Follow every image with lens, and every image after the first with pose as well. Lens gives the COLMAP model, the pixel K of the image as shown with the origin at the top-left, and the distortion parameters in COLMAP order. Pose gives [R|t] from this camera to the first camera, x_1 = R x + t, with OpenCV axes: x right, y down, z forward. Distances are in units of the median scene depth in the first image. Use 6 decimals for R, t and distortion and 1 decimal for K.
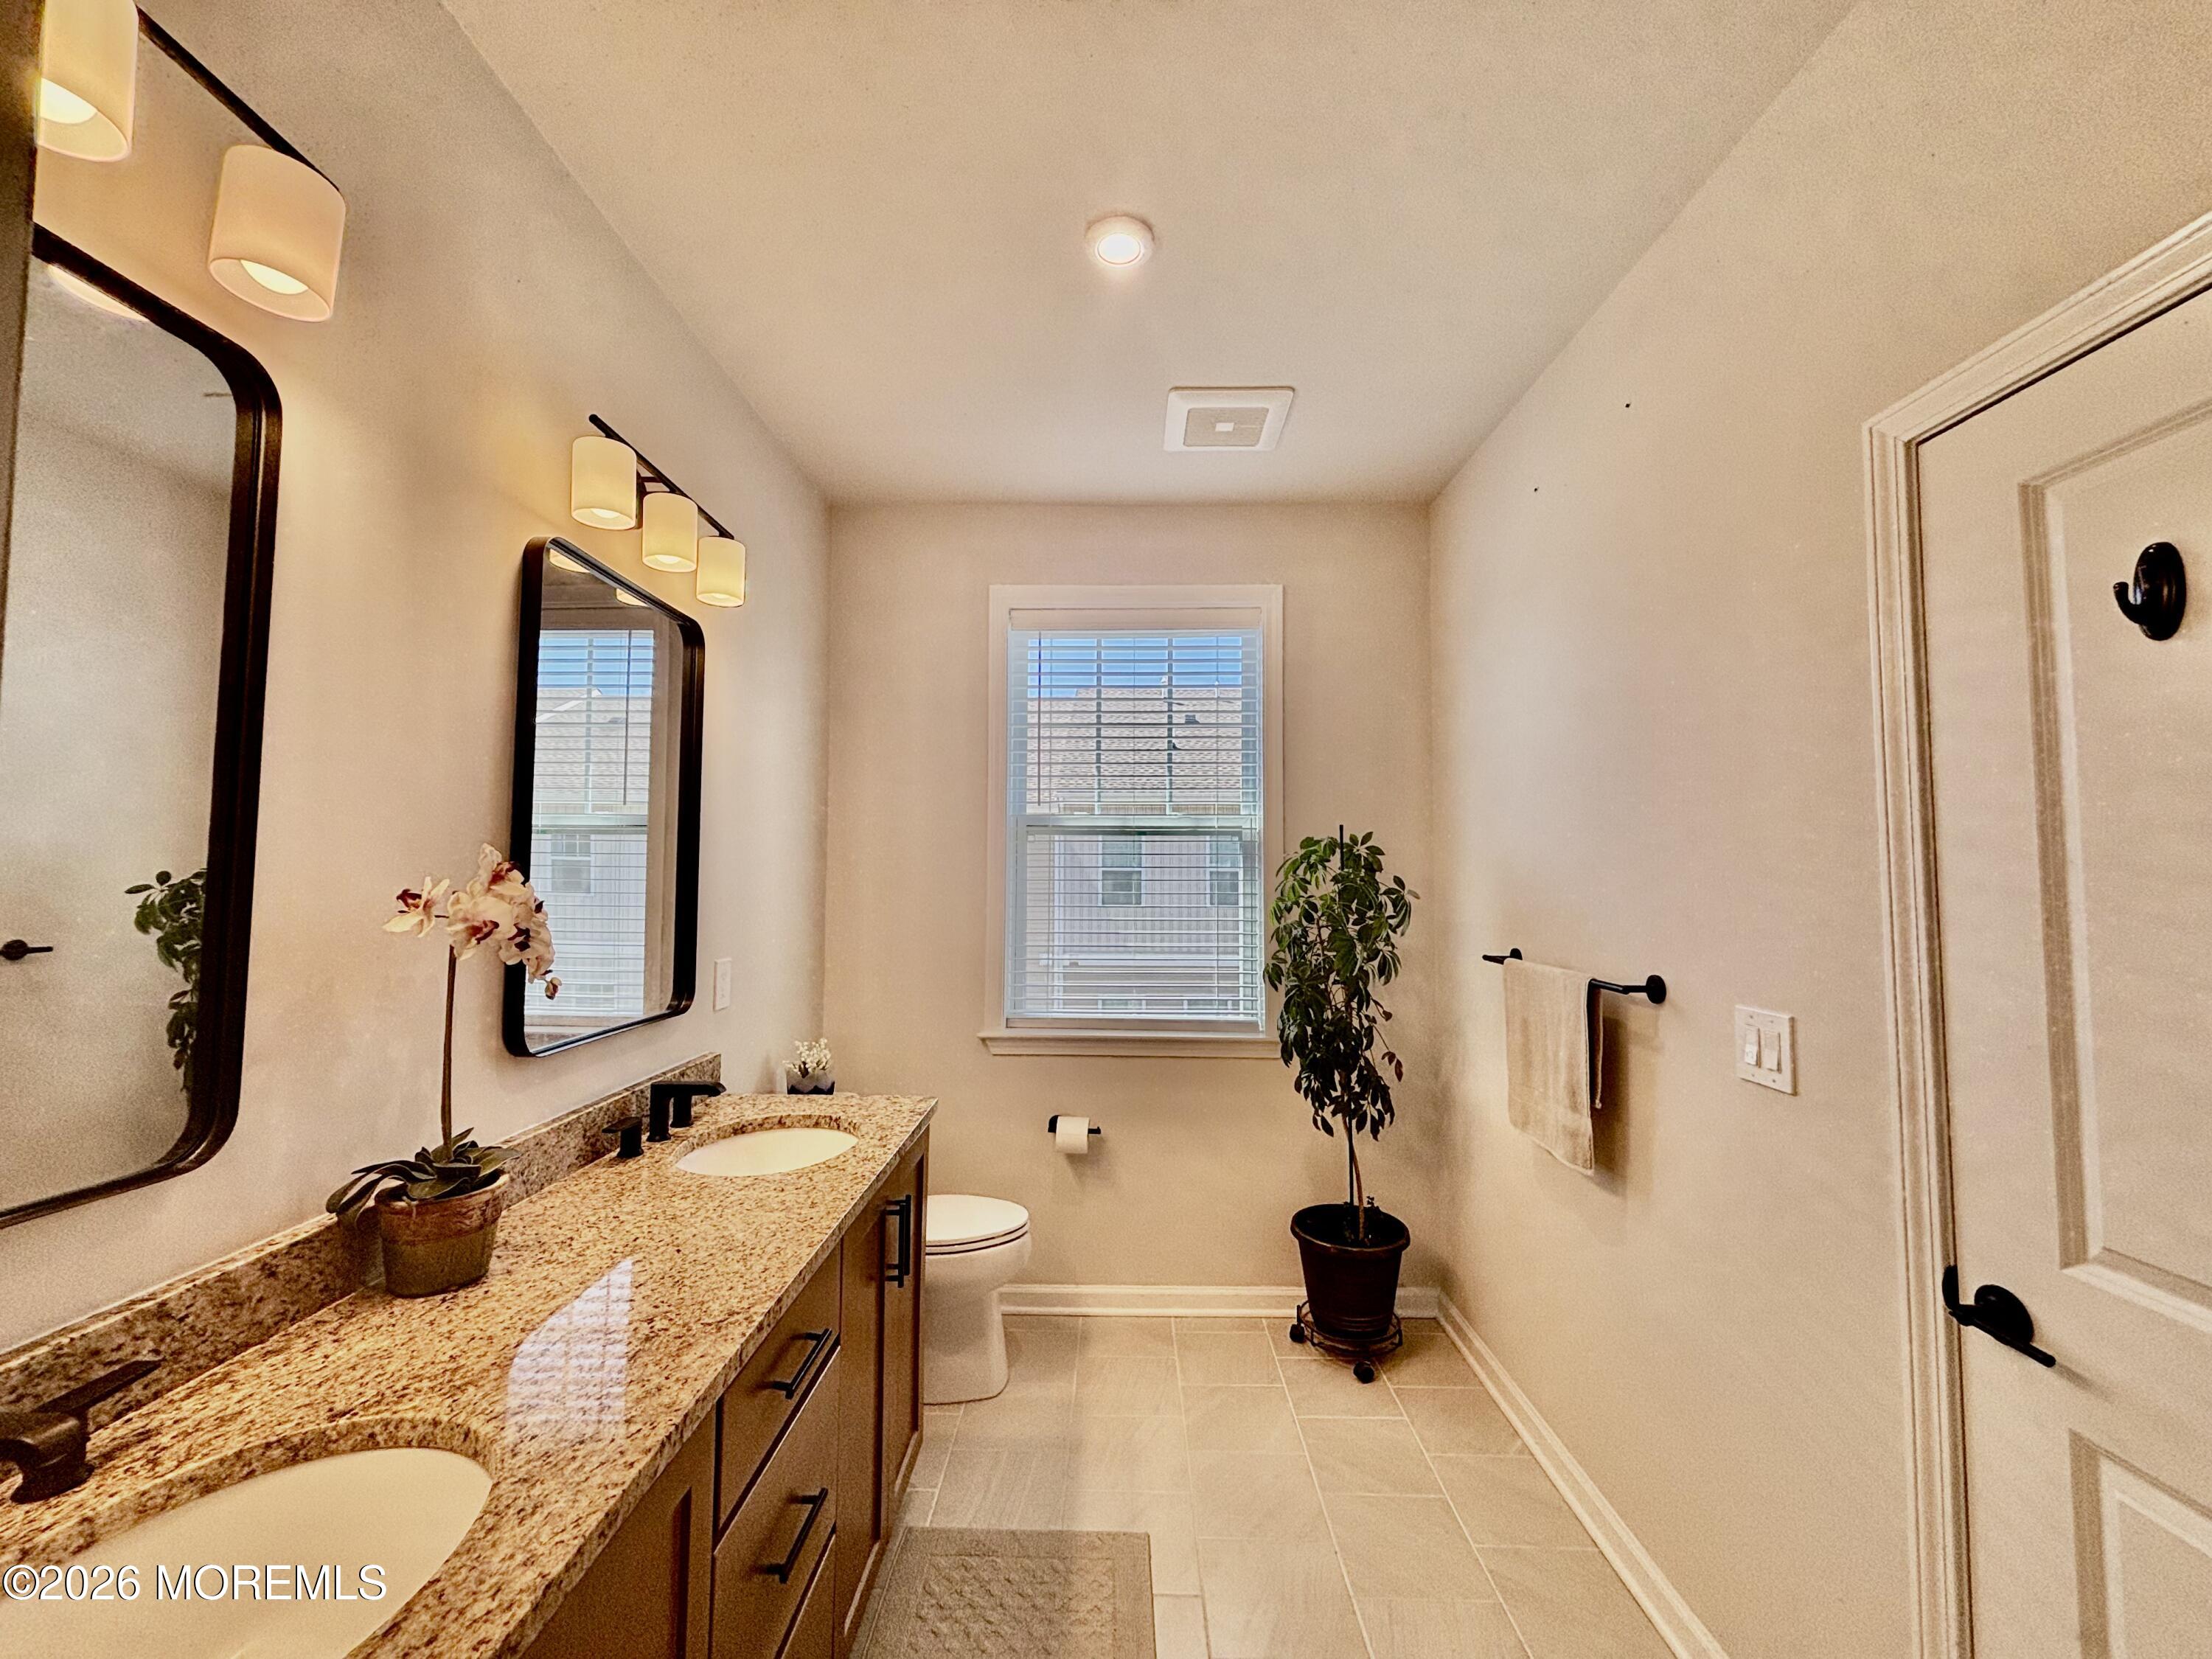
lens RADIAL K [[884.3, 0, 1103.8], [0, 884.3, 837.4], [0, 0, 1]] dist [0.001345, 0.000491]
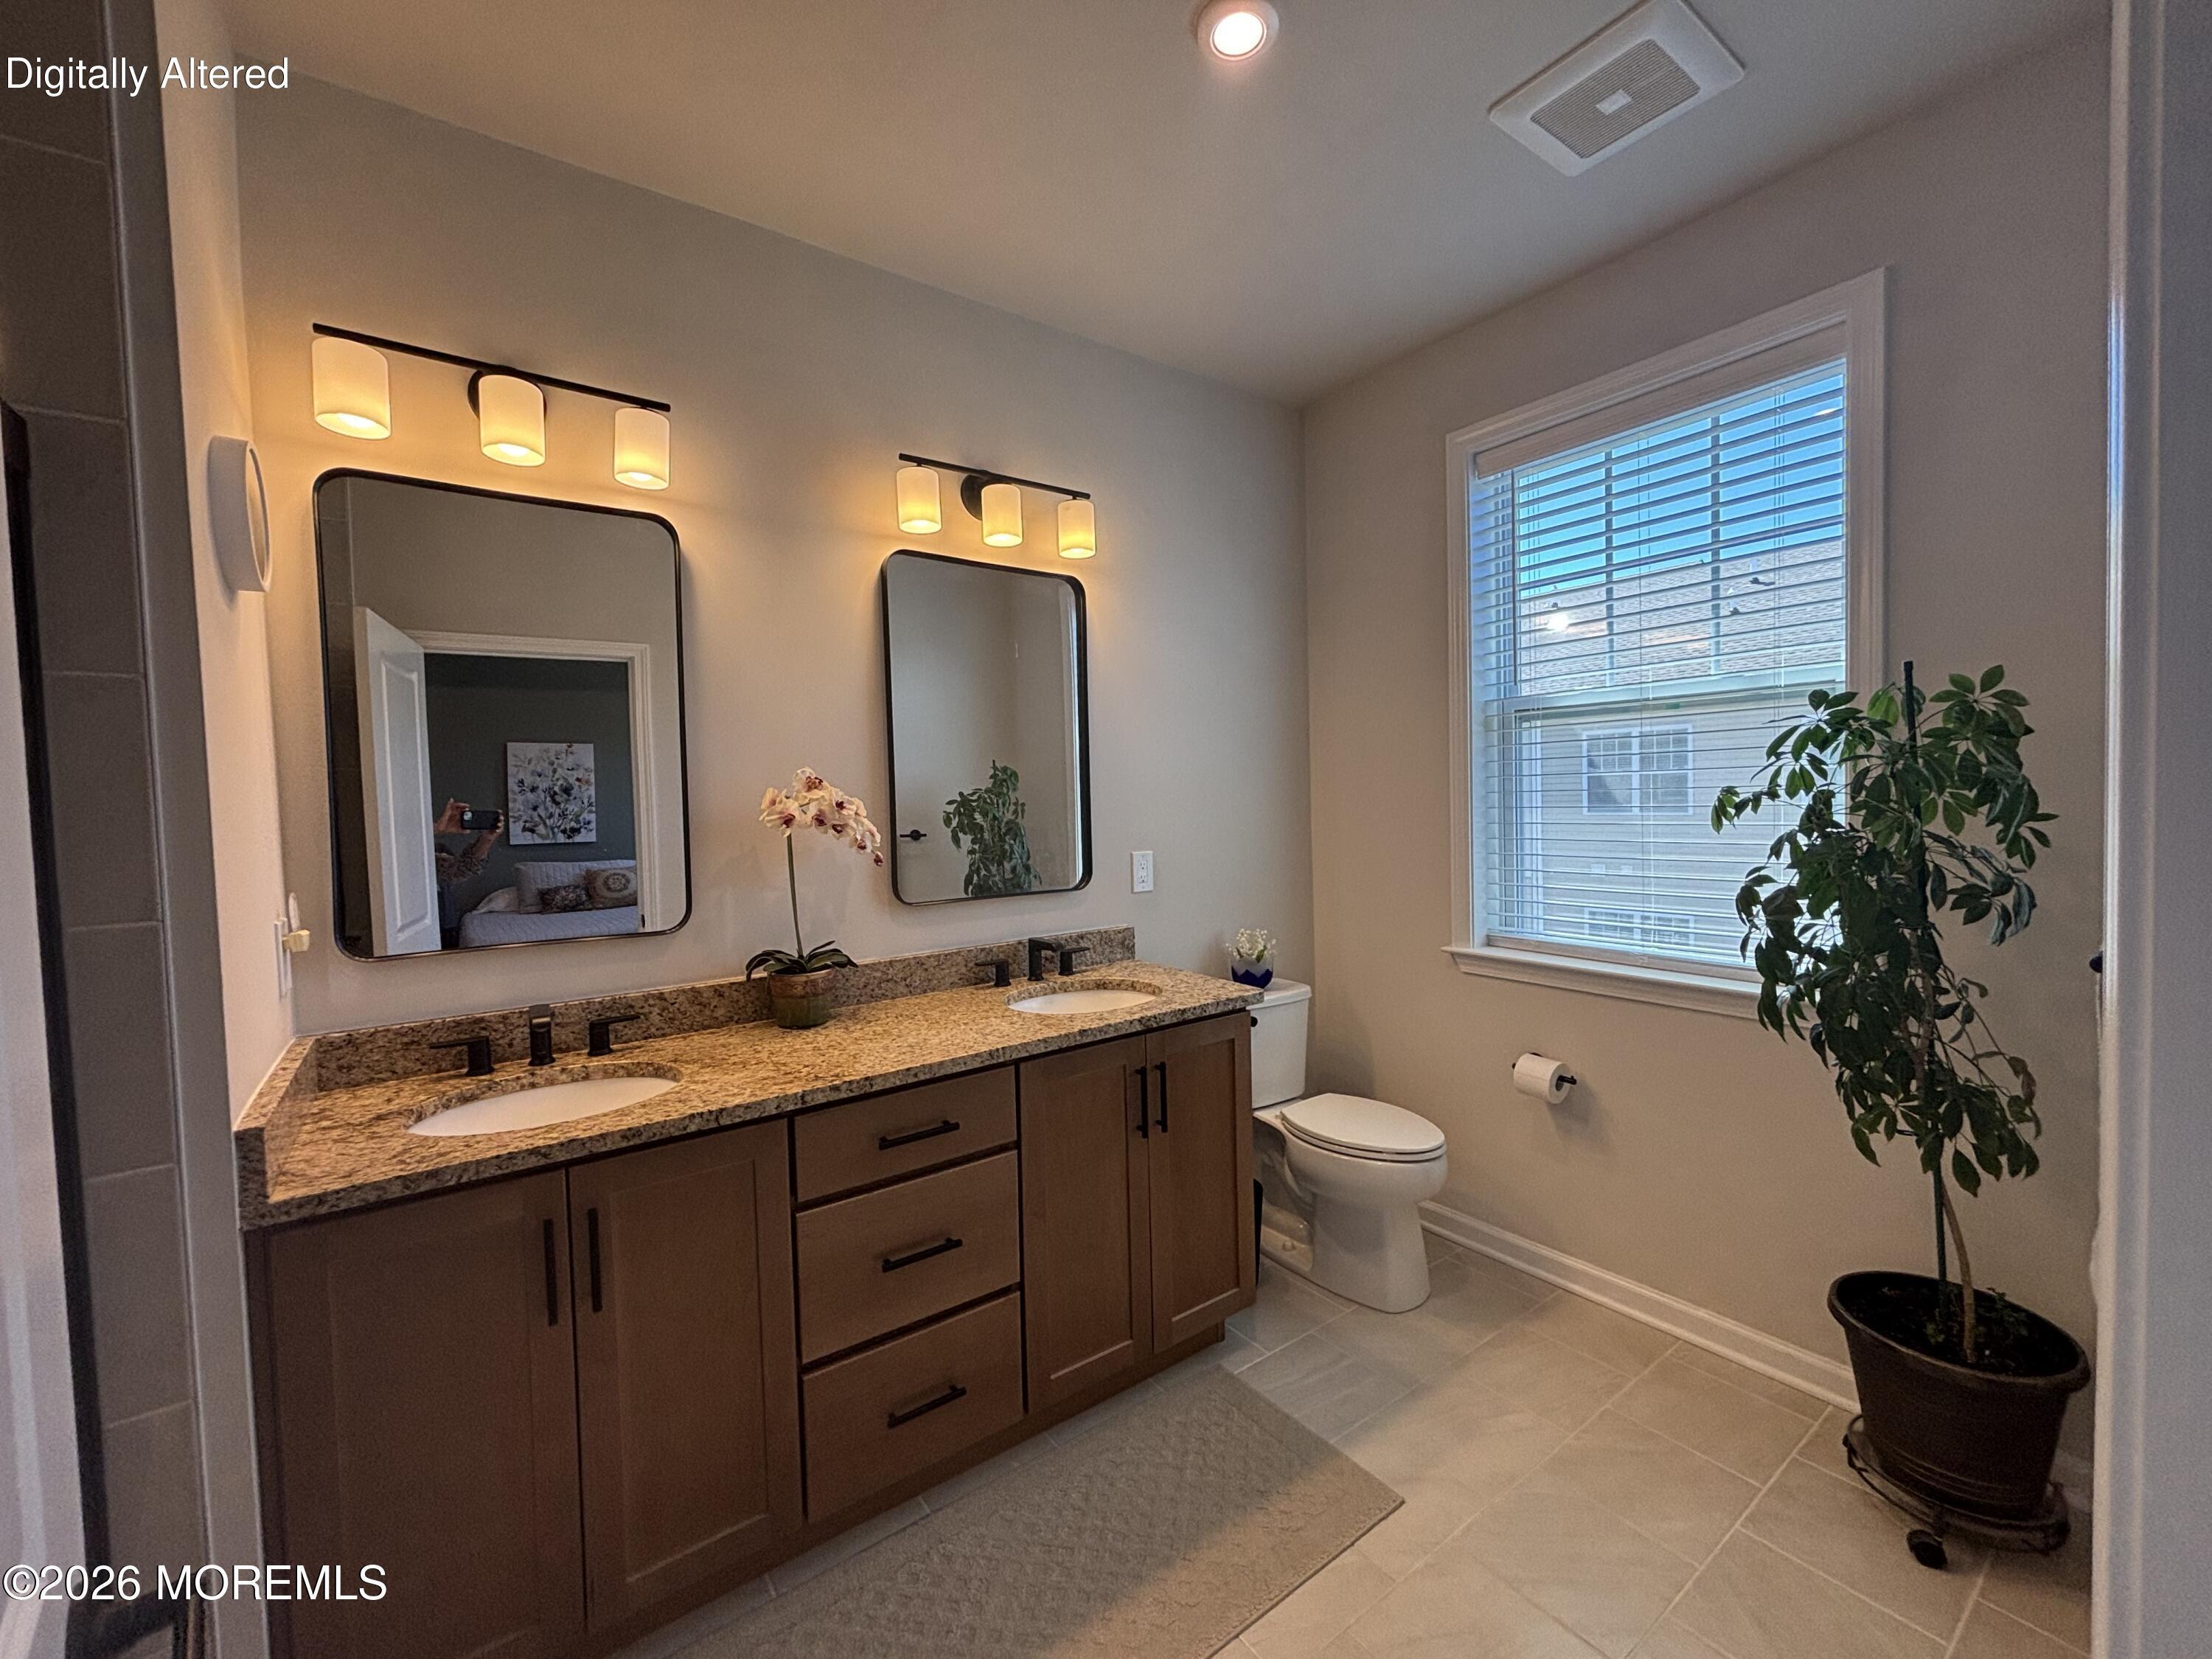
lens RADIAL K [[891.4, 0, 1106.0], [0, 891.4, 829.5], [0, 0, 1]] dist [0.013639, -0.005200]
pose [[0.601046, 0.011394, -0.799134, 0.559905], [0.066137, 0.995760, 0.063940, 0.030848], [0.796474, -0.091283, 0.597743, 0.265821]]
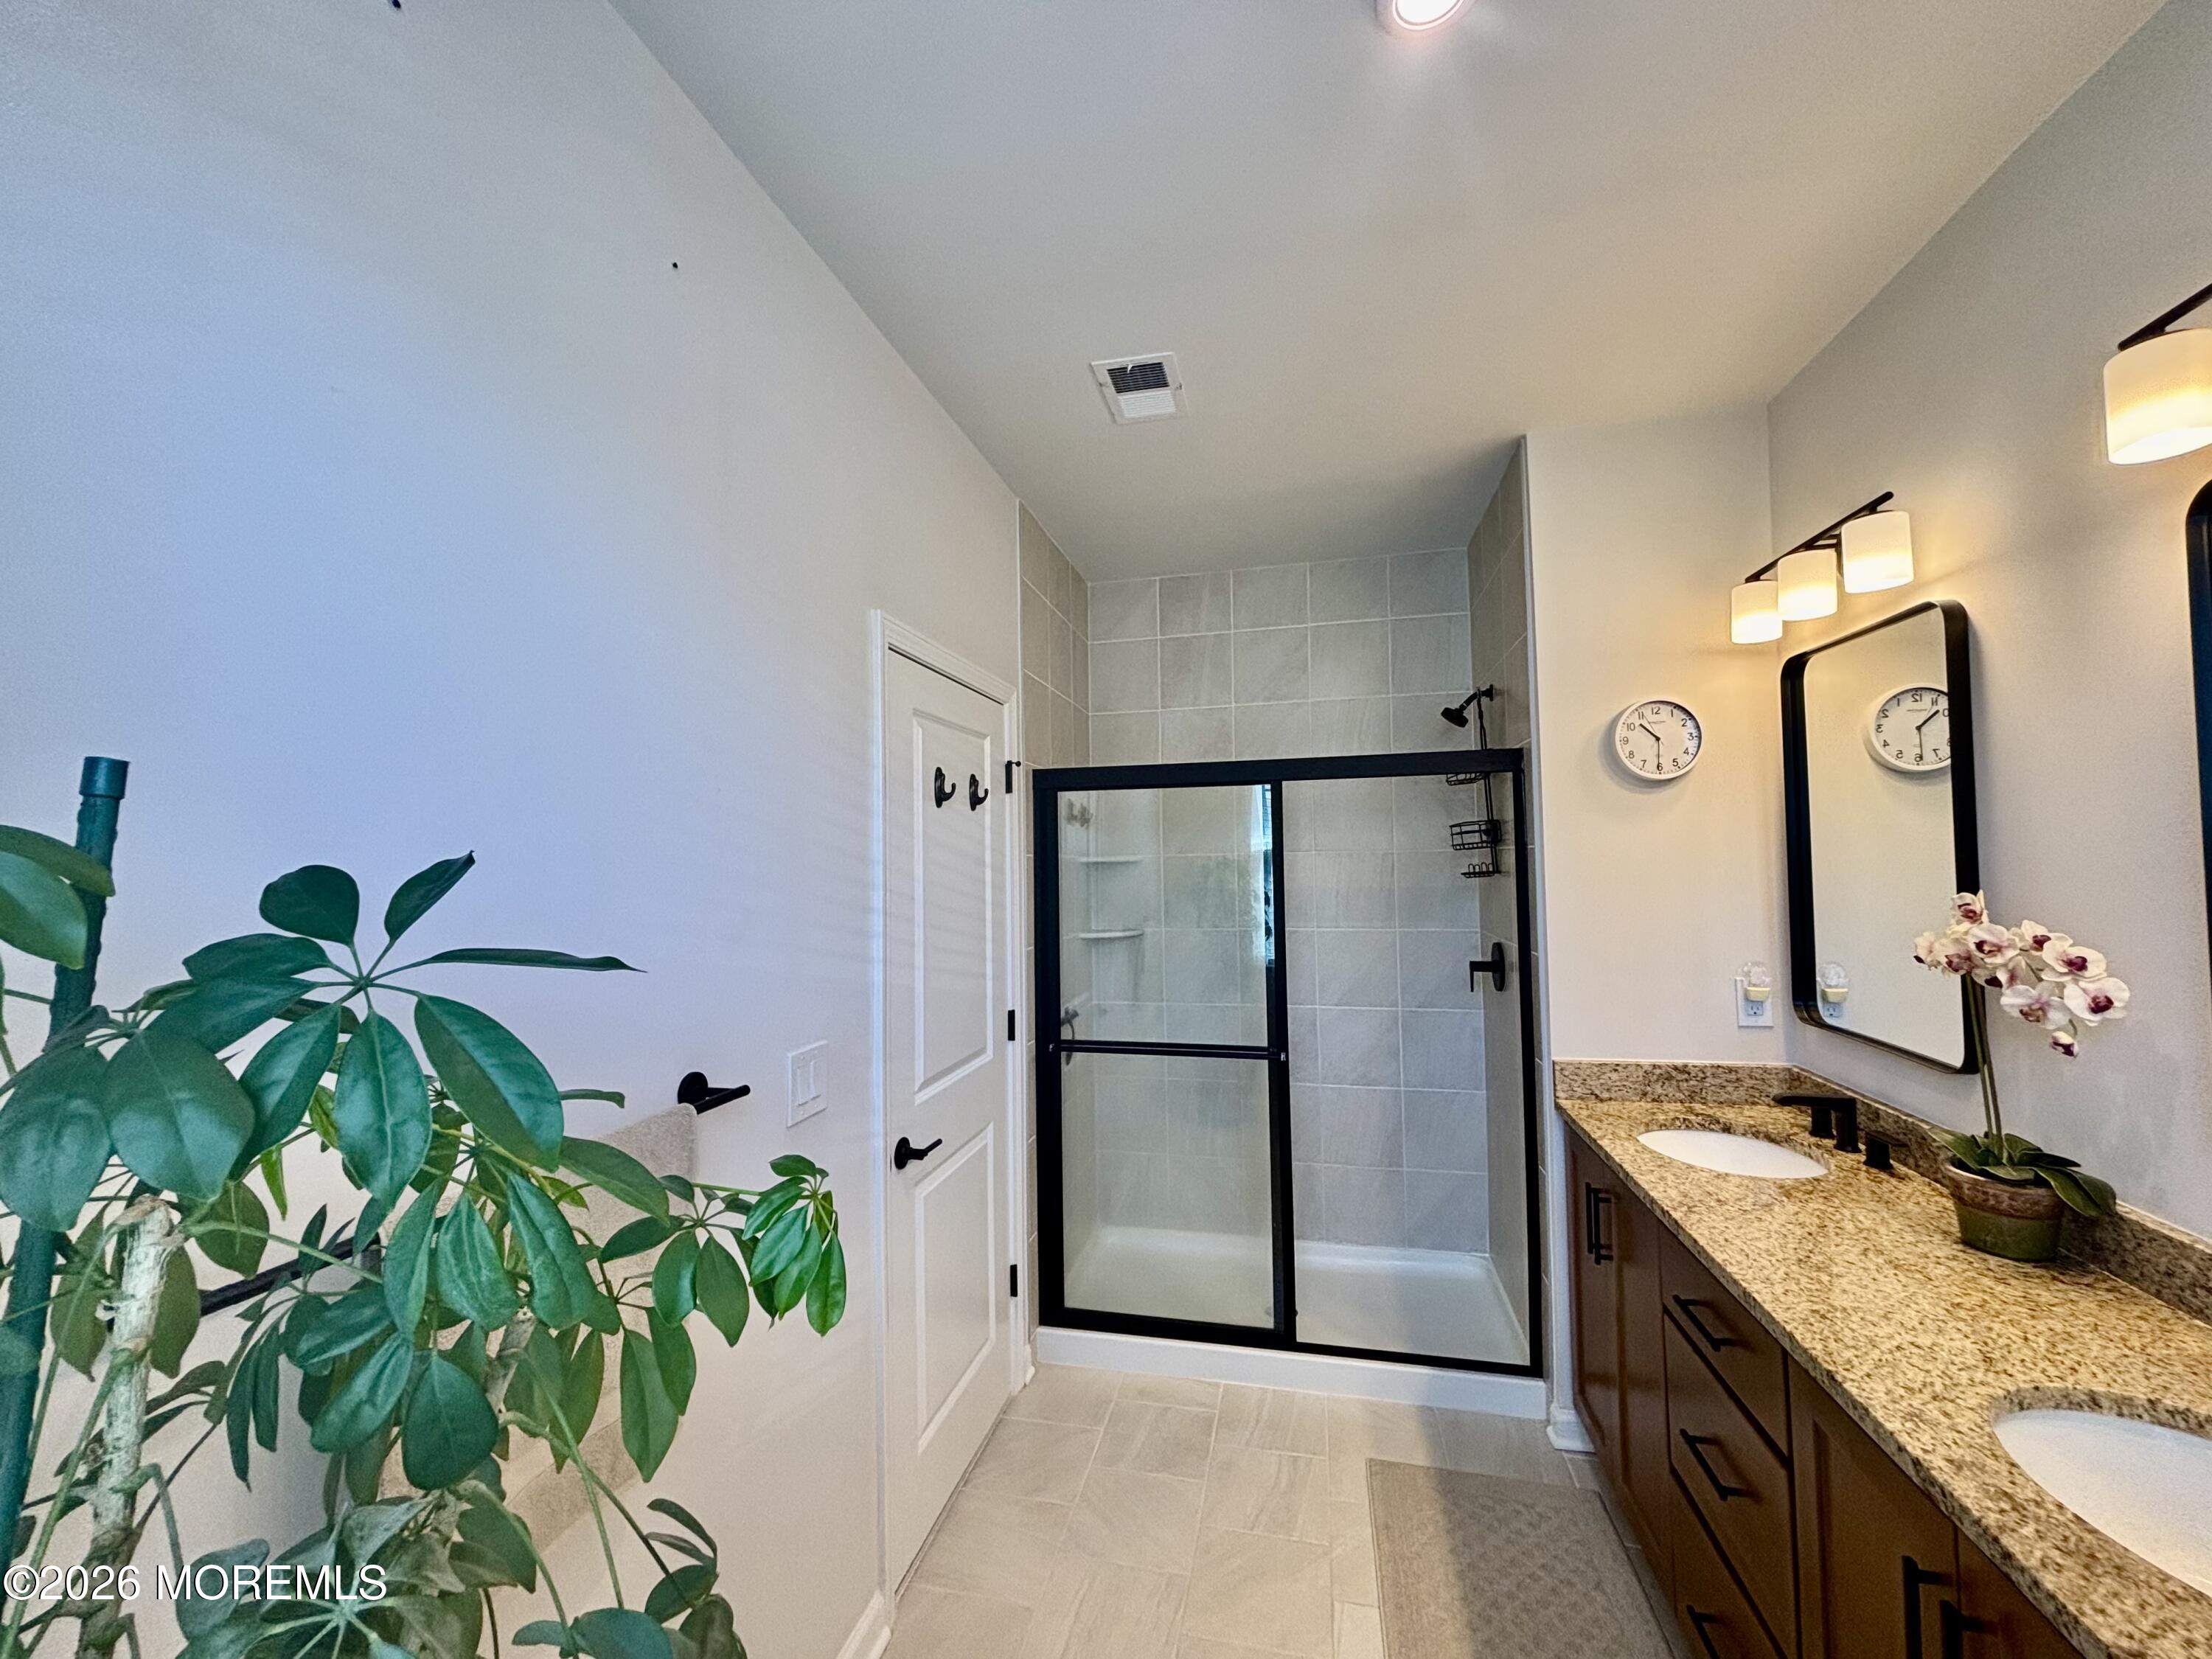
lens RADIAL K [[891.4, 0, 1106.0], [0, 891.4, 829.5], [0, 0, 1]] dist [0.013639, -0.005200]
pose [[-0.978755, 0.020521, 0.204004, 0.126361], [0.005246, 0.997159, -0.075136, 0.005304], [-0.204967, -0.072470, -0.976082, 1.559664]]
